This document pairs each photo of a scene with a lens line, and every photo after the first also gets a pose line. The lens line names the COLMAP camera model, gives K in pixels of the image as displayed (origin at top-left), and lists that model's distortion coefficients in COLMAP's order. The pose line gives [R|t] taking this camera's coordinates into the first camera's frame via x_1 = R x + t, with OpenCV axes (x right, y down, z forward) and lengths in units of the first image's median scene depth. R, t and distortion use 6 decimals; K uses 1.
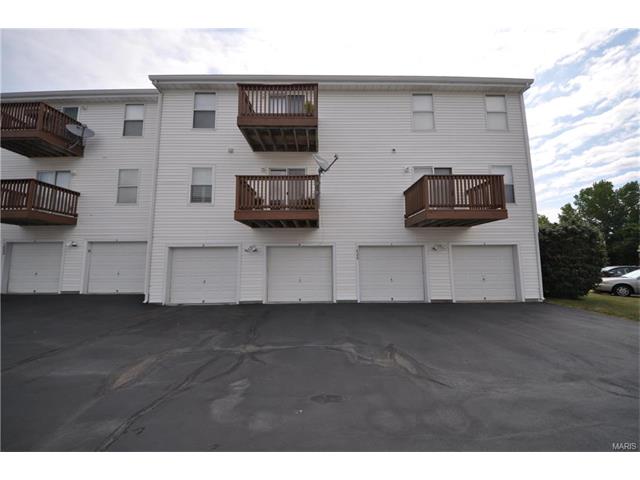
lens RADIAL K [[228.6, 0, 320.0], [0, 228.6, 240.0], [0, 0, 1]] dist [-0.000065, -0.017317]
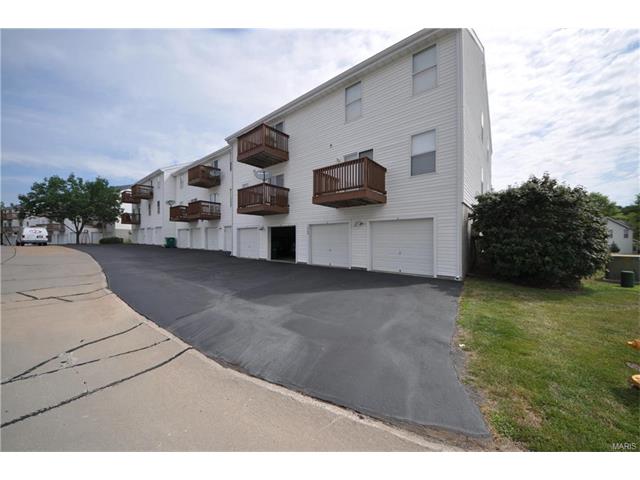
lens RADIAL K [[226.7, 0, 320.5], [0, 226.7, 237.8], [0, 0, 1]] dist [0.040979, -0.025443]
pose [[0.763130, 0.004553, -0.646229, 1.123725], [0.066461, 0.994120, 0.085487, -0.008607], [0.642819, -0.108187, 0.758340, -0.027698]]
